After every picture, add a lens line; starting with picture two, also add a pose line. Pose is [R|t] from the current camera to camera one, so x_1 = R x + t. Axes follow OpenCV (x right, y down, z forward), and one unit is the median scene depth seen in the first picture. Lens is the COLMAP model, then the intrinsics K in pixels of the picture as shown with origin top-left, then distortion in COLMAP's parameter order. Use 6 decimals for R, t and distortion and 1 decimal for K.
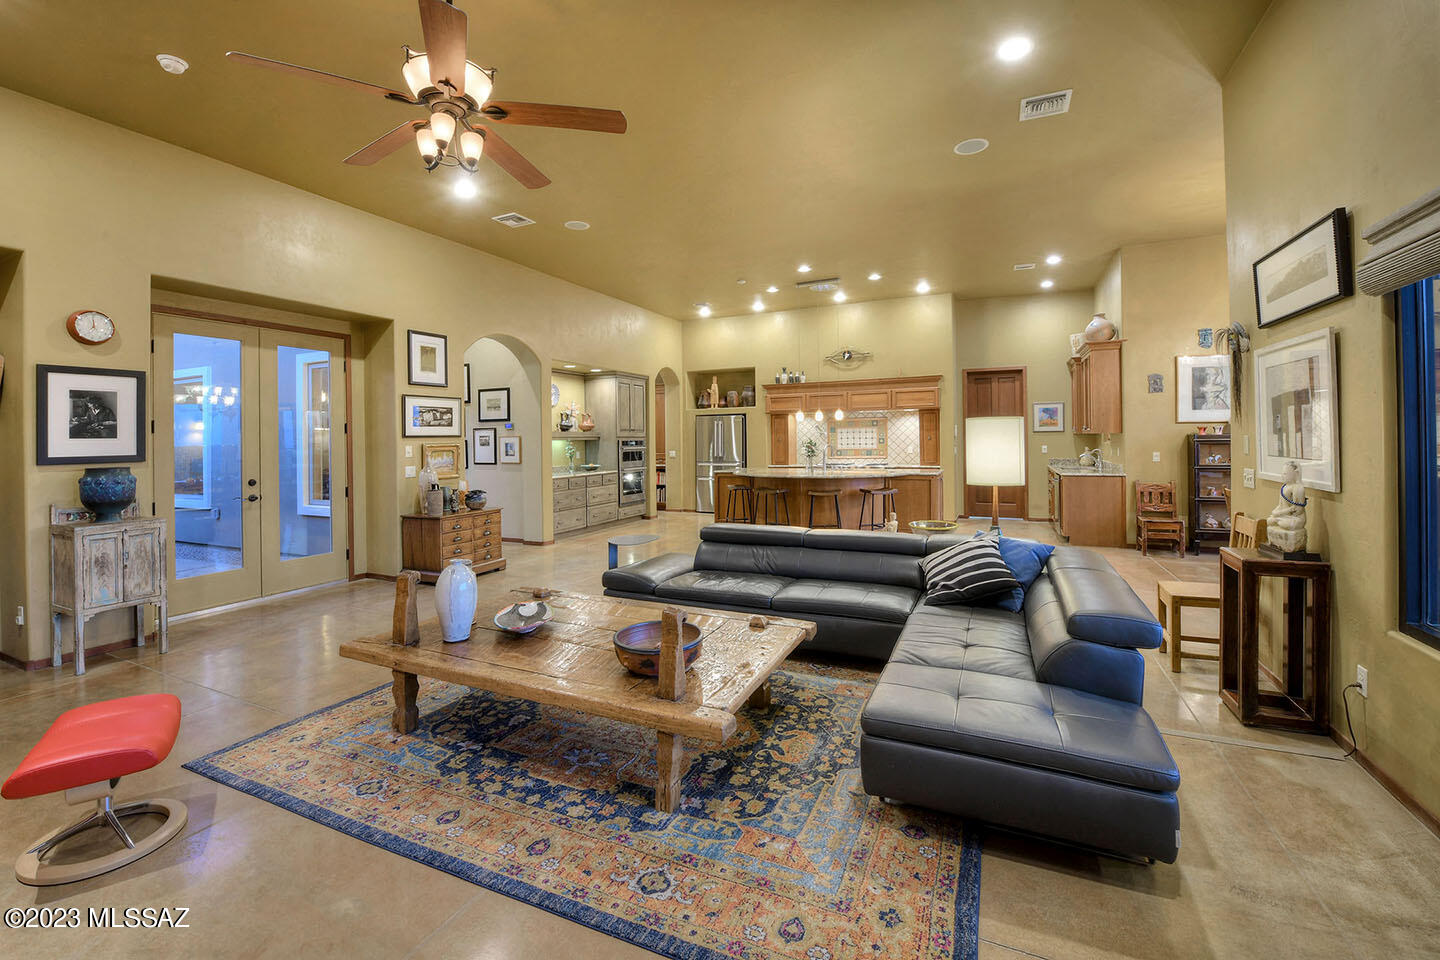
lens RADIAL K [[607.4, 0, 738.4], [0, 607.4, 426.4], [0, 0, 1]] dist [-0.000596, -0.000016]
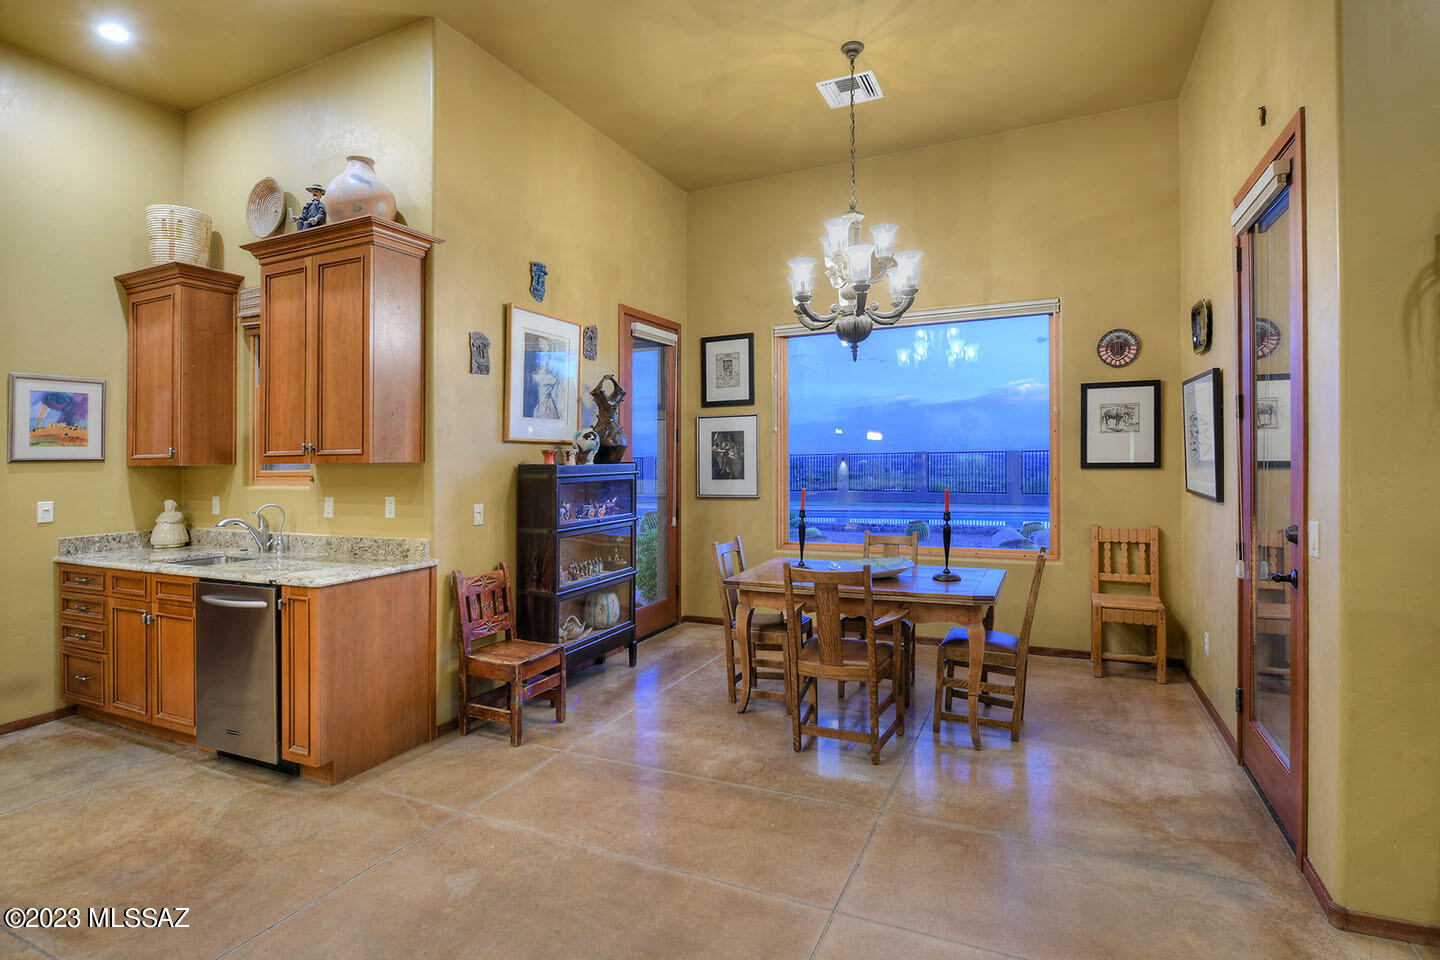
lens RADIAL K [[736.2, 0, 726.9], [0, 736.2, 450.2], [0, 0, 1]] dist [-0.004880, -0.000129]
pose [[0.040806, 0.026301, 0.998821, 0.102627], [-0.005805, 0.999643, -0.026085, 0.011050], [-0.999150, -0.004734, 0.040944, 0.576632]]
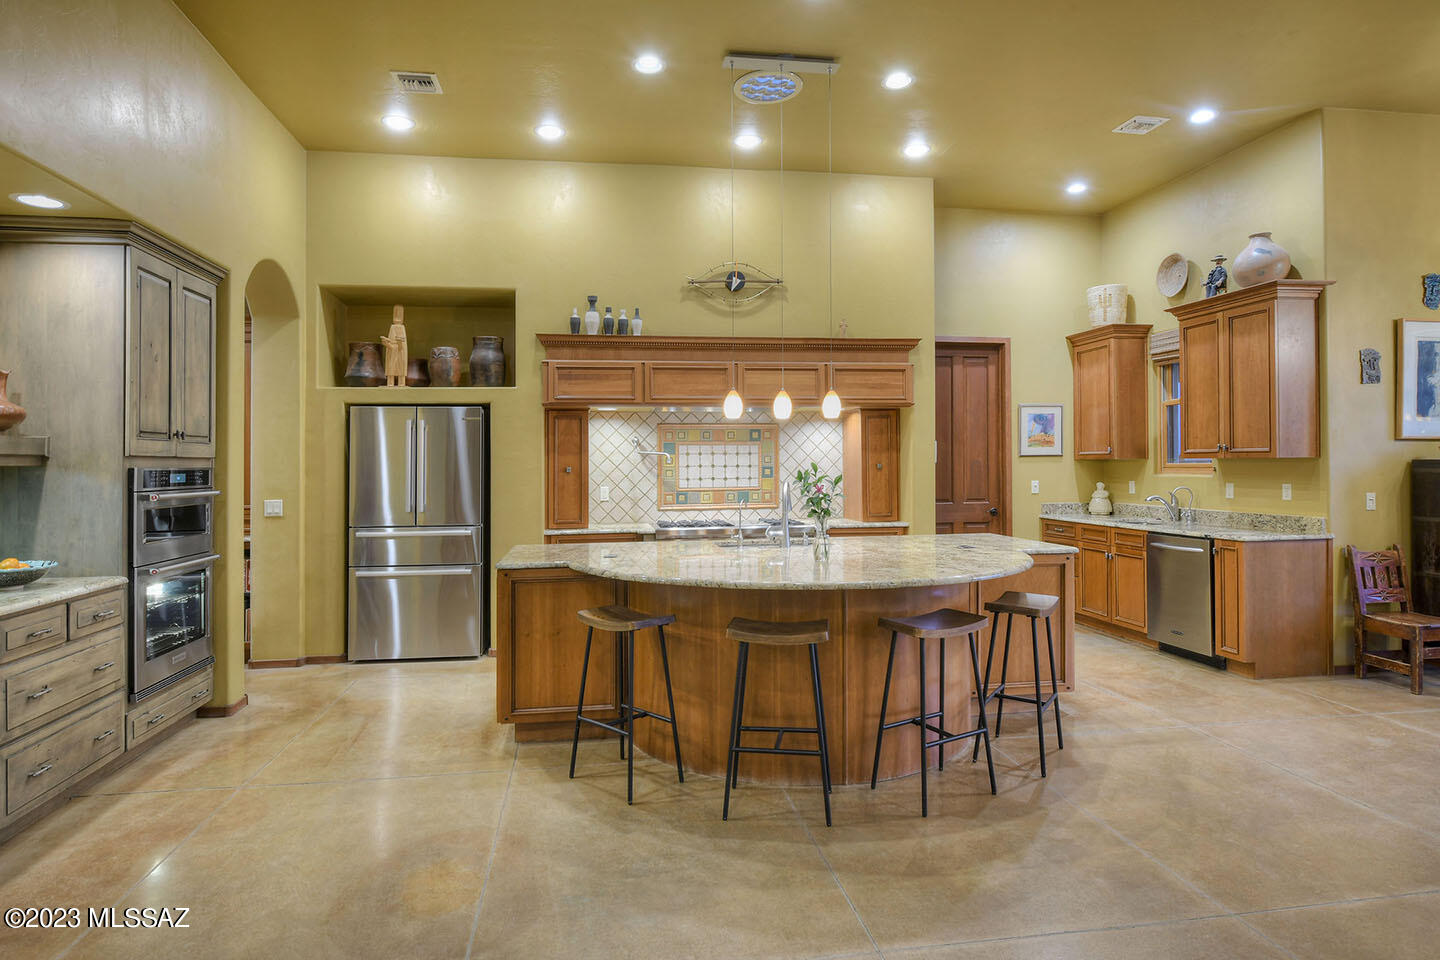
lens RADIAL K [[793.6, 0, 671.9], [0, 793.6, 446.6], [0, 0, 1]] dist [-0.002552, -0.004750]
pose [[0.863401, 0.016976, 0.504233, -0.153937], [-0.012704, 0.999848, -0.011908, 0.012718], [-0.504359, 0.003876, 0.863485, 0.513843]]
